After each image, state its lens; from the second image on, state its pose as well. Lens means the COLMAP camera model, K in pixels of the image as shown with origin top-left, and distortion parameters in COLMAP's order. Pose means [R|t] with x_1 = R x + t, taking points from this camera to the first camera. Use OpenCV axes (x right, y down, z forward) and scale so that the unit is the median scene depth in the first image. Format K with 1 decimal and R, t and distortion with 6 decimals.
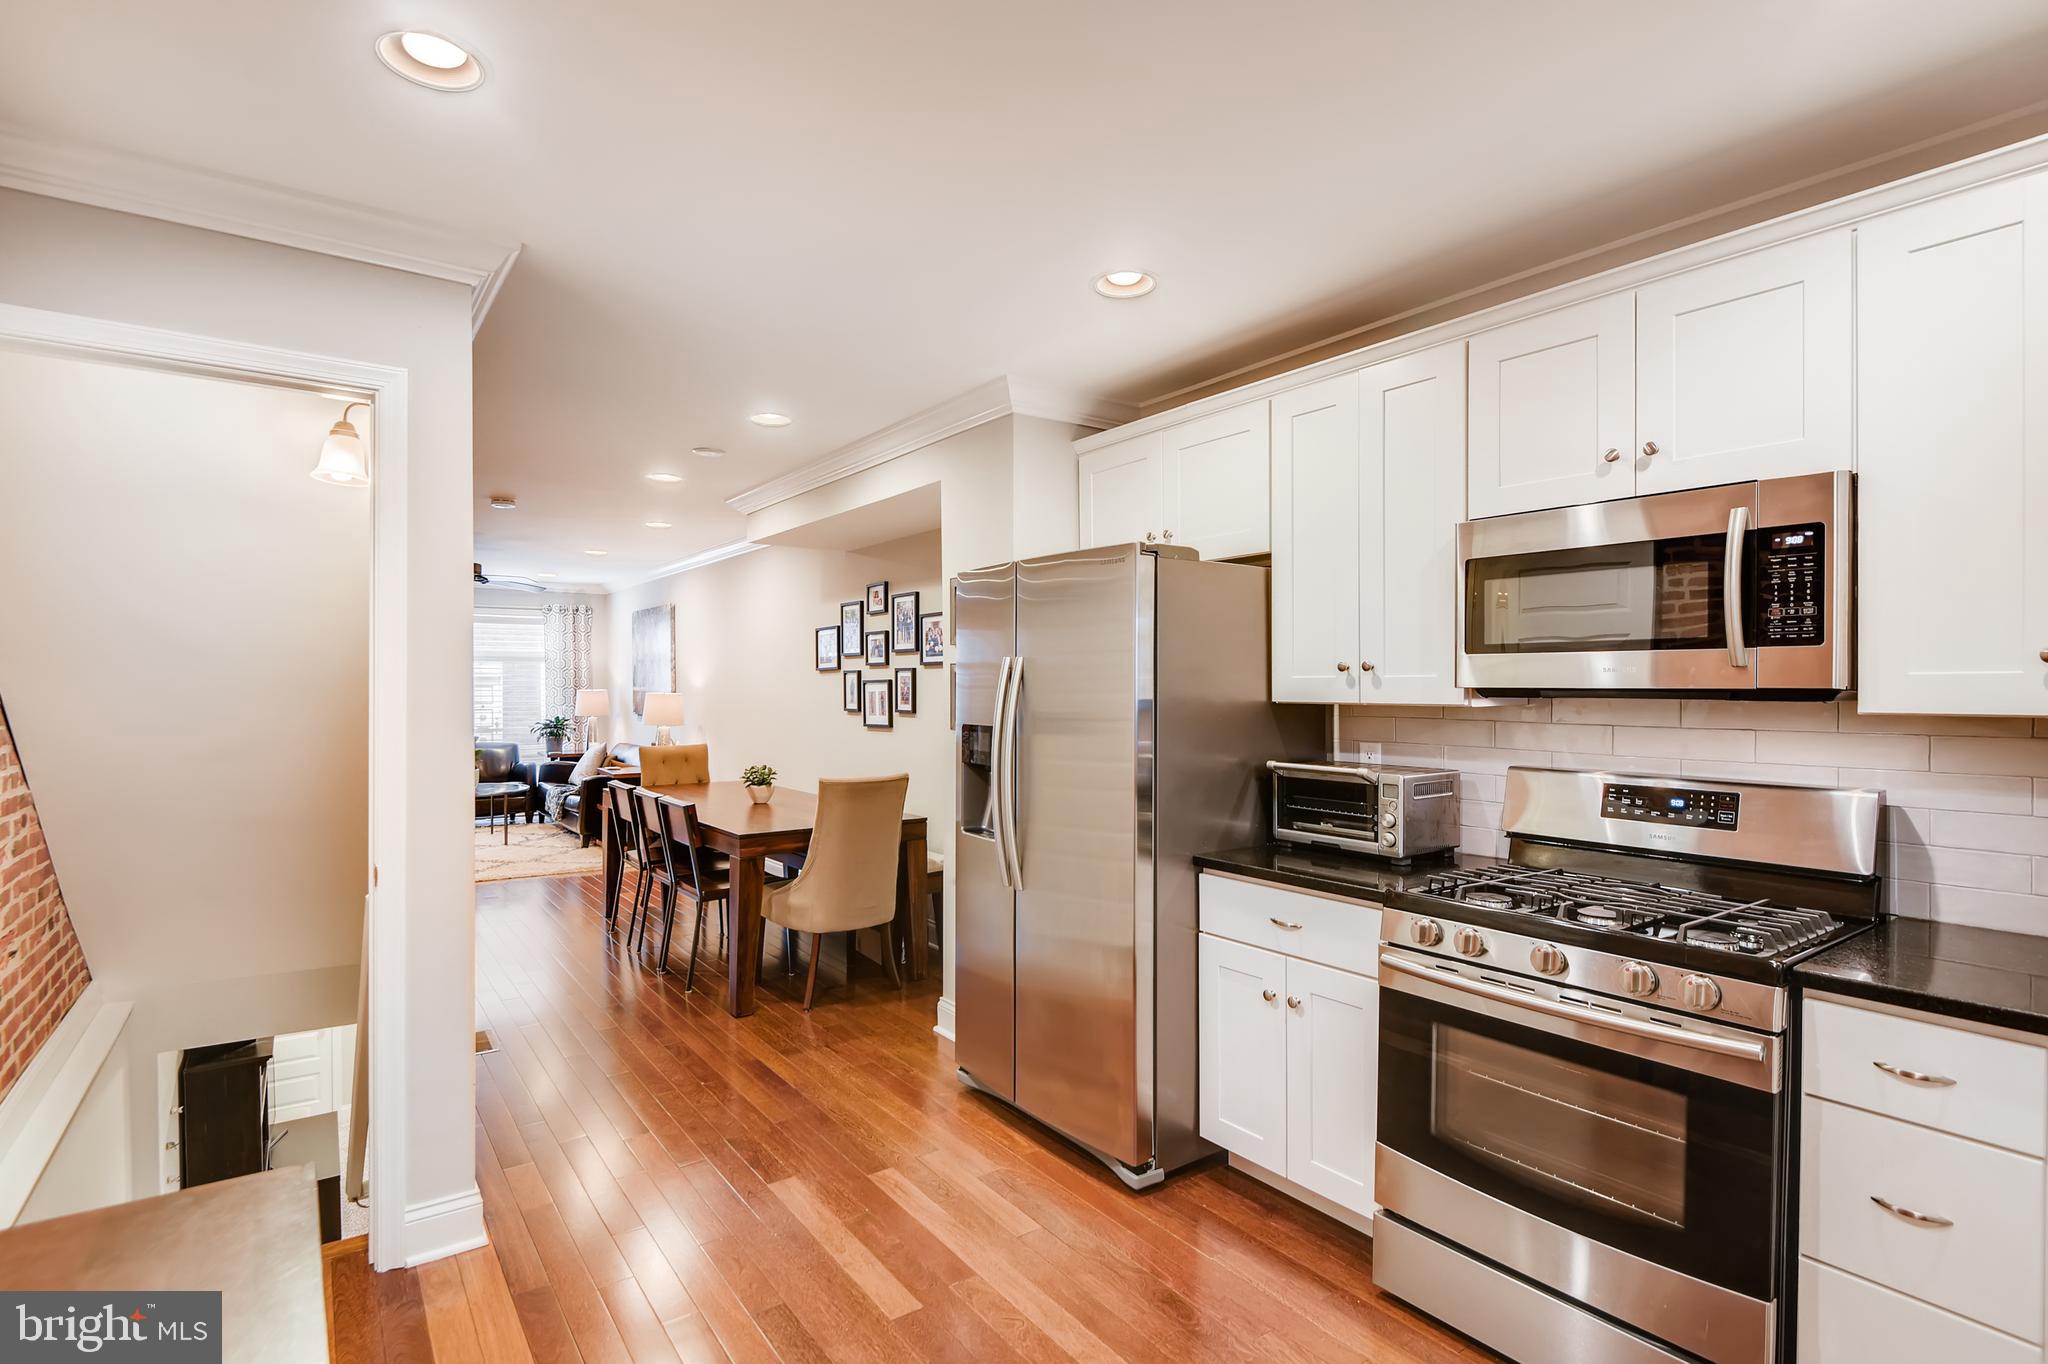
lens RADIAL K [[992.7, 0, 1017.5], [0, 992.7, 682.5], [0, 0, 1]] dist [-0.003262, -0.000888]
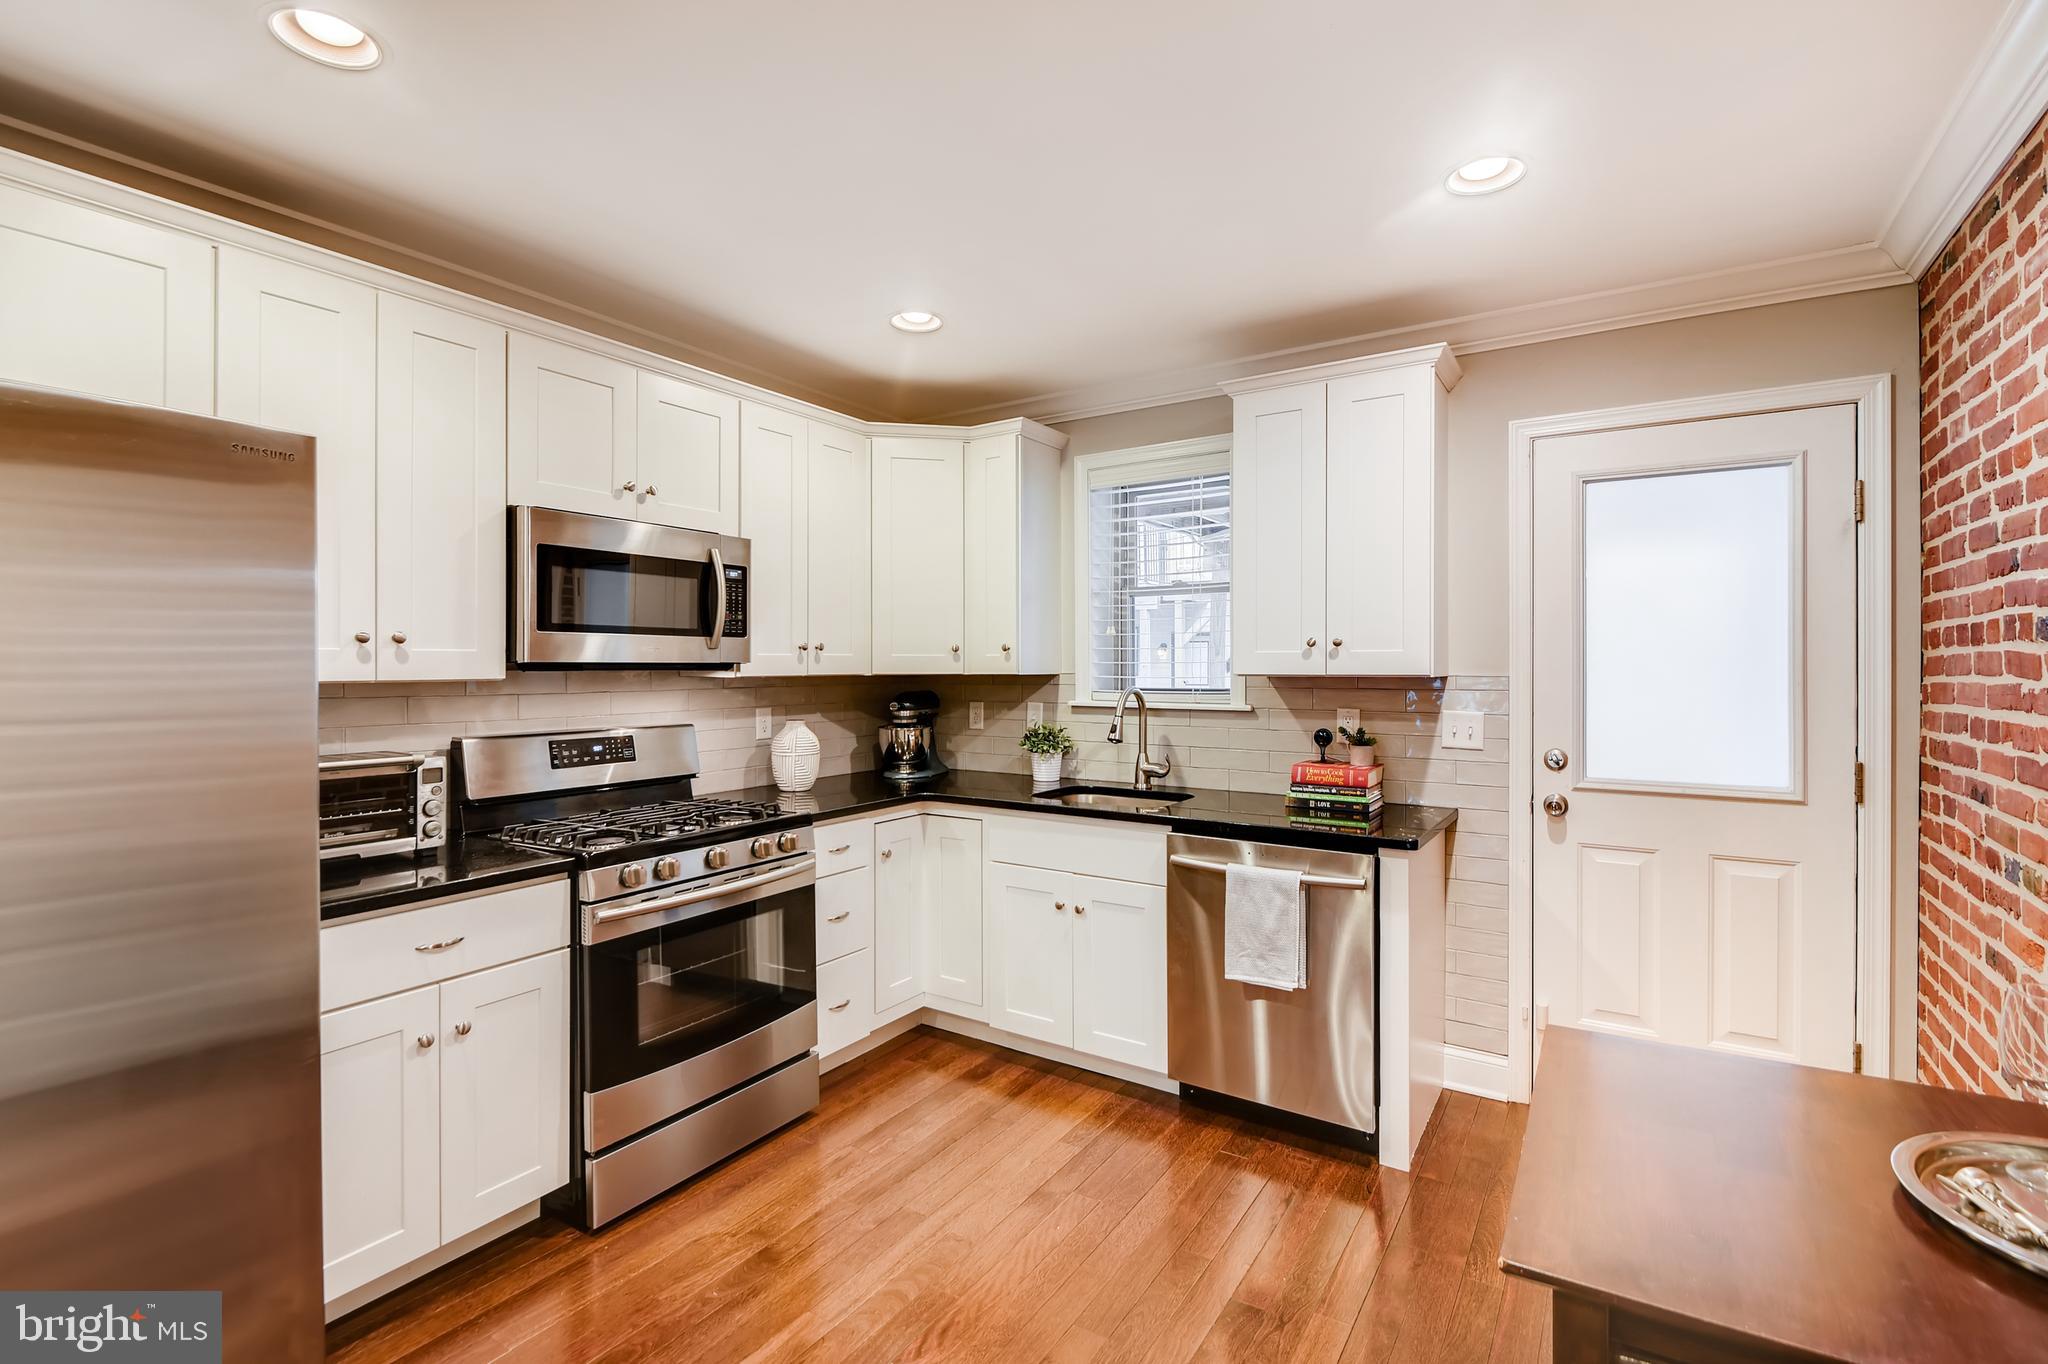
lens RADIAL K [[948.3, 0, 1002.2], [0, 948.3, 664.6], [0, 0, 1]] dist [-0.013825, -0.002455]
pose [[-0.355374, -0.000849, 0.934724, -0.352123], [-0.000035, 1.000000, 0.000895, 0.003379], [-0.934724, 0.000285, -0.355374, 0.460490]]
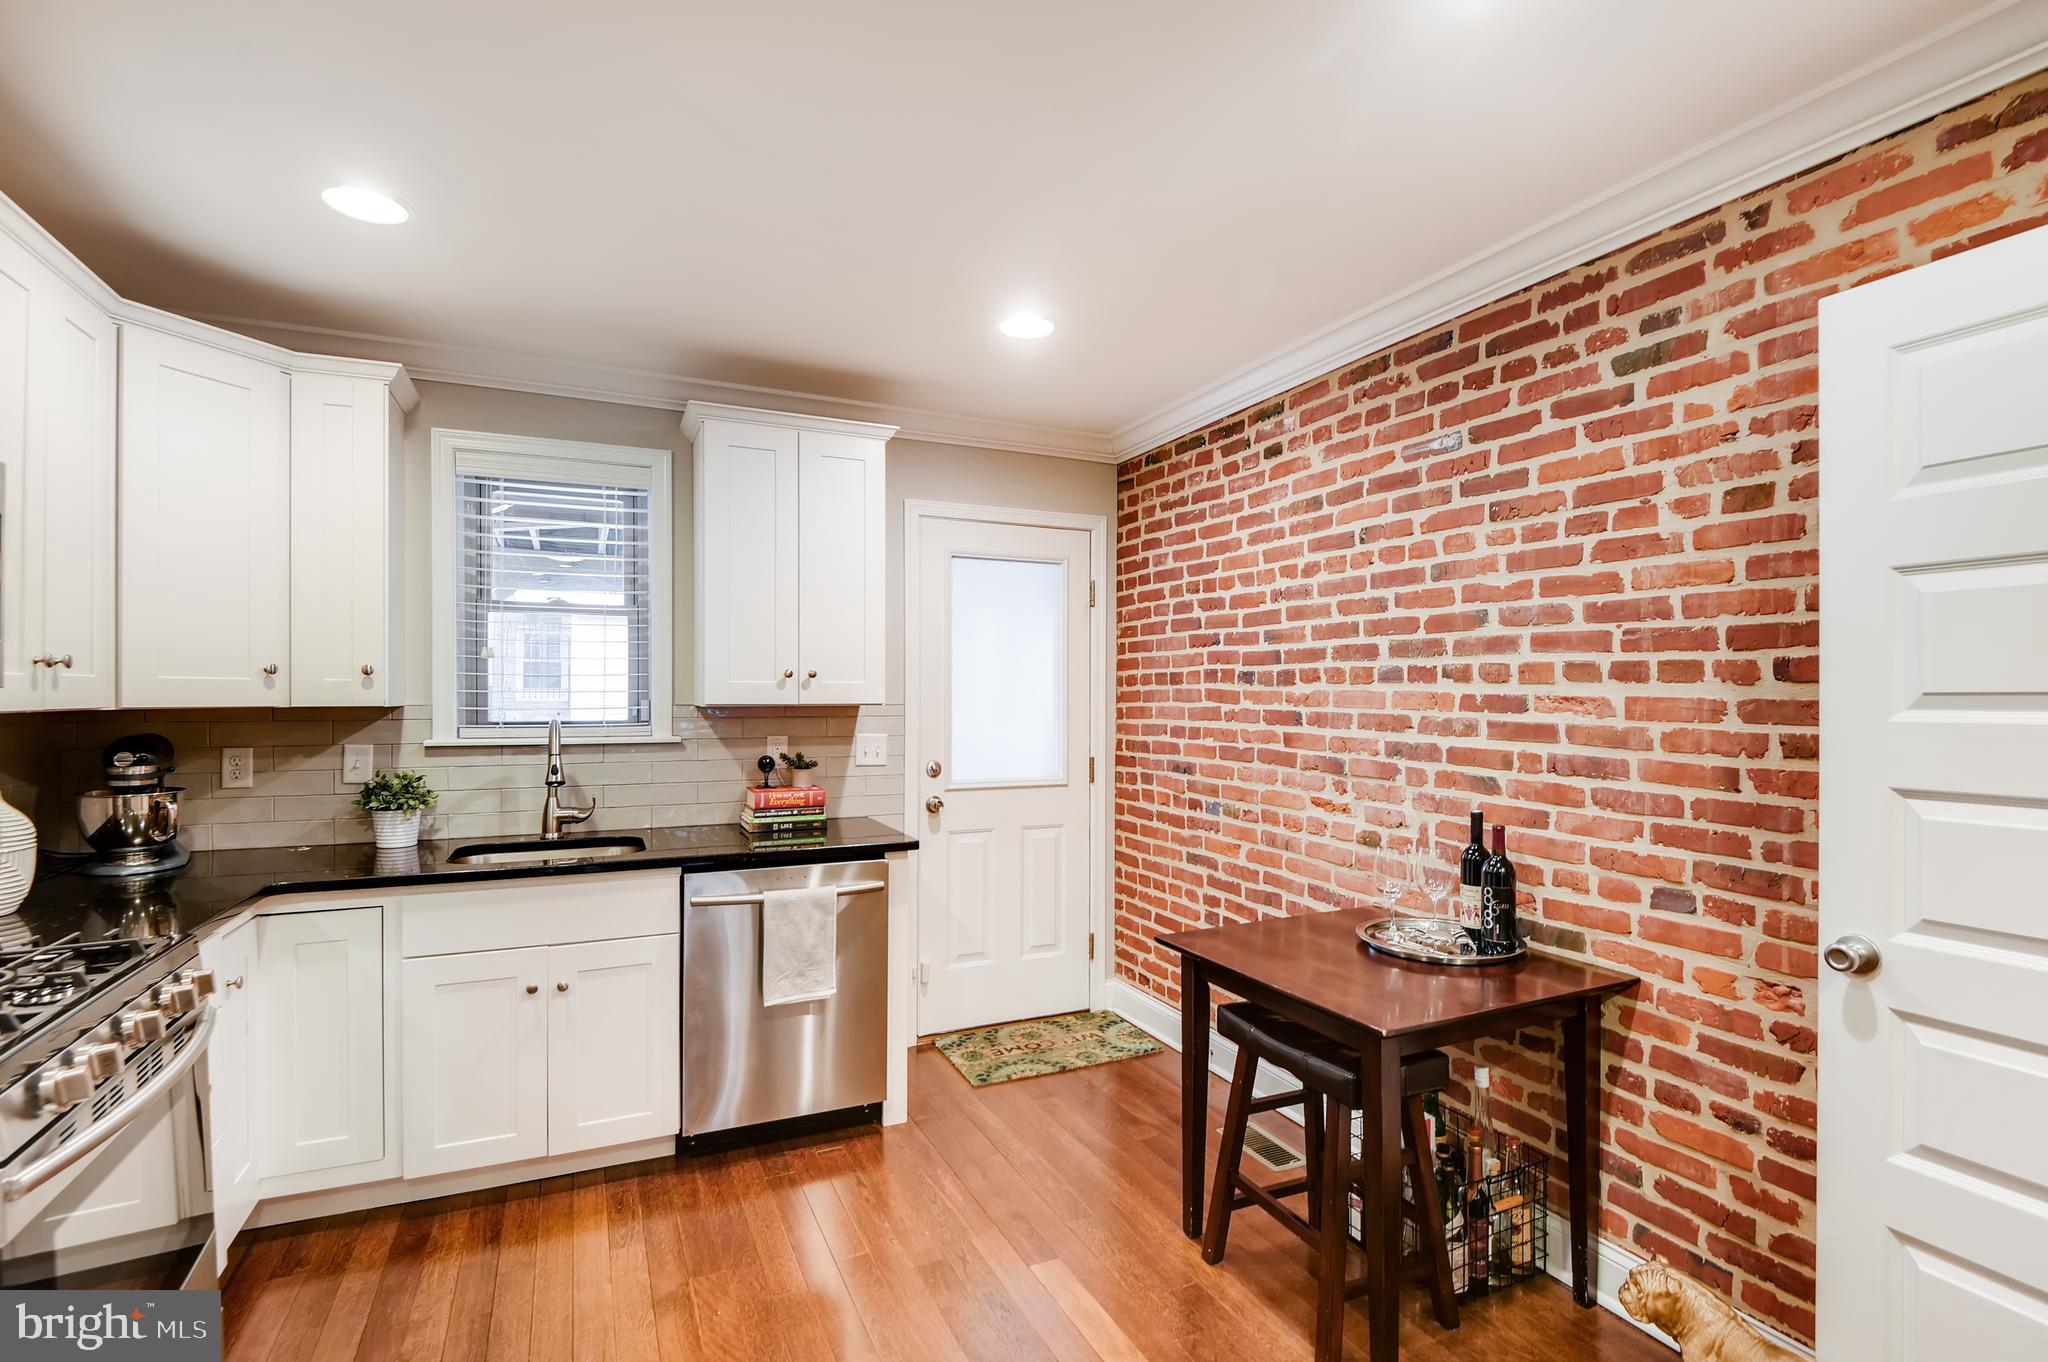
lens RADIAL K [[948.3, 0, 1023.4], [0, 948.3, 699.9], [0, 0, 1]] dist [-0.013825, -0.002455]
pose [[-0.986347, -0.004809, 0.164610, -0.154477], [-0.003821, 0.999973, 0.006318, 0.002805], [-0.164636, 0.005602, -0.986338, 0.635980]]
